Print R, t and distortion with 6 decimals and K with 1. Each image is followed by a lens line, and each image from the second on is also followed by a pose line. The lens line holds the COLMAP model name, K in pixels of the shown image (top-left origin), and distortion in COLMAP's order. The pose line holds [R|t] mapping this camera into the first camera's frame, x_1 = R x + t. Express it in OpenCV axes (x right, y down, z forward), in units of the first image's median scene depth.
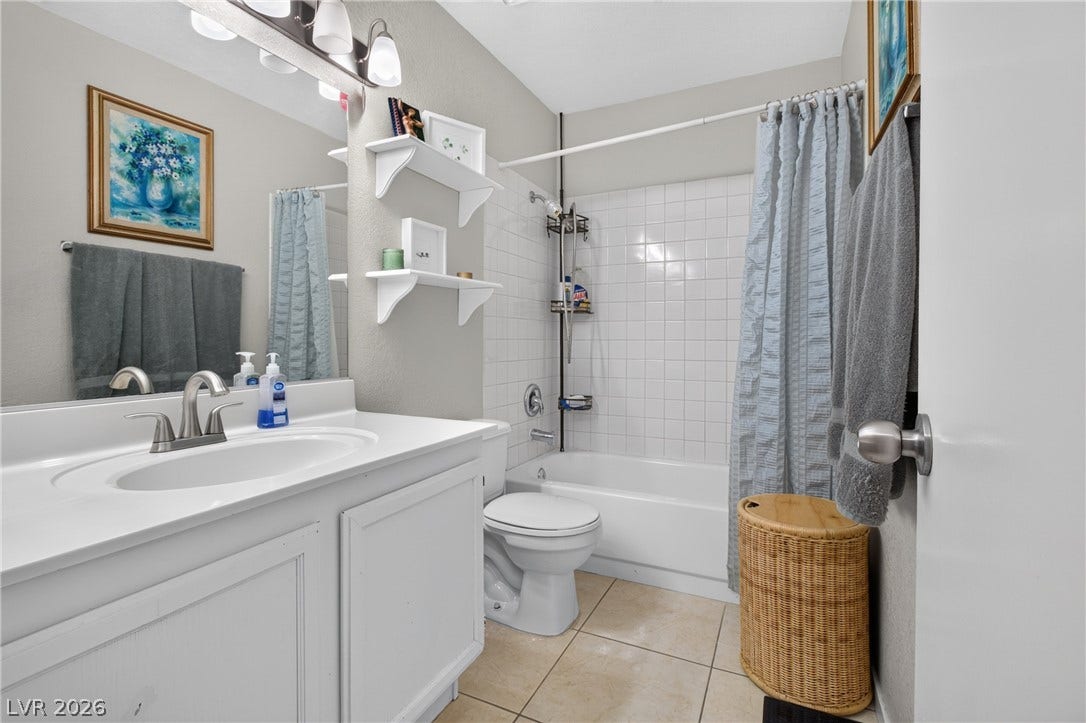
lens RADIAL K [[510.5, 0, 527.7], [0, 510.5, 346.7], [0, 0, 1]] dist [-0.000194, -0.000107]
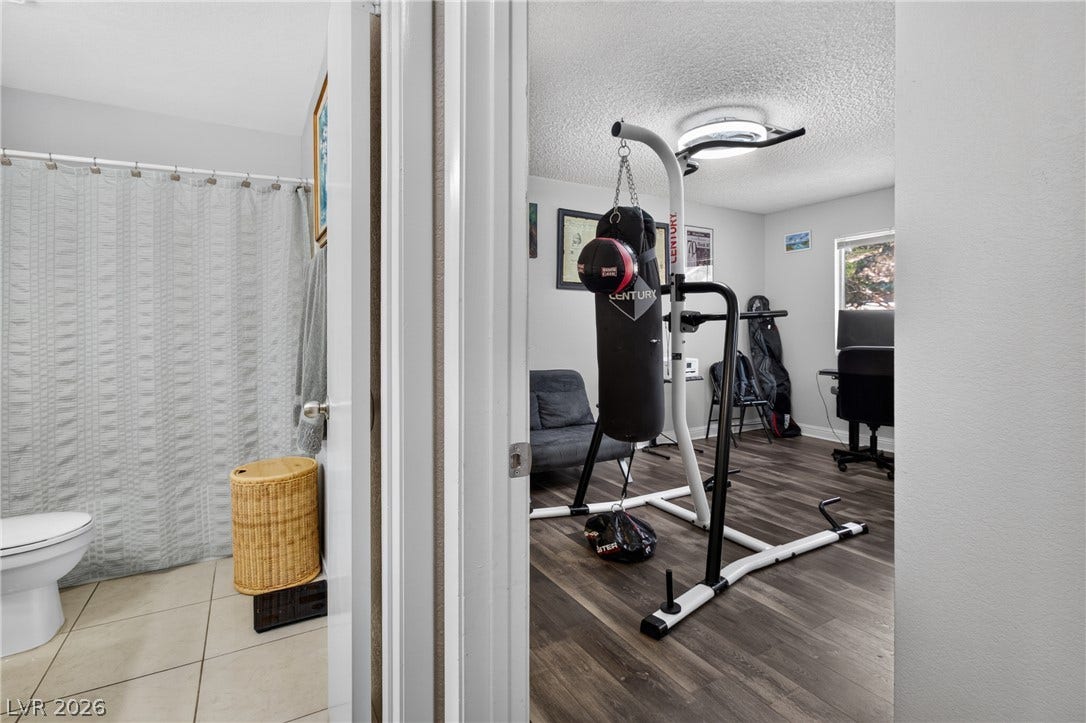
lens RADIAL K [[510.5, 0, 542.5], [0, 510.5, 332.1], [0, 0, 1]] dist [-0.000194, -0.000107]
pose [[0.552392, -0.006564, 0.833559, -0.299810], [0.010035, 0.999949, 0.001224, -0.071191], [-0.833524, 0.007689, 0.552429, -0.516907]]
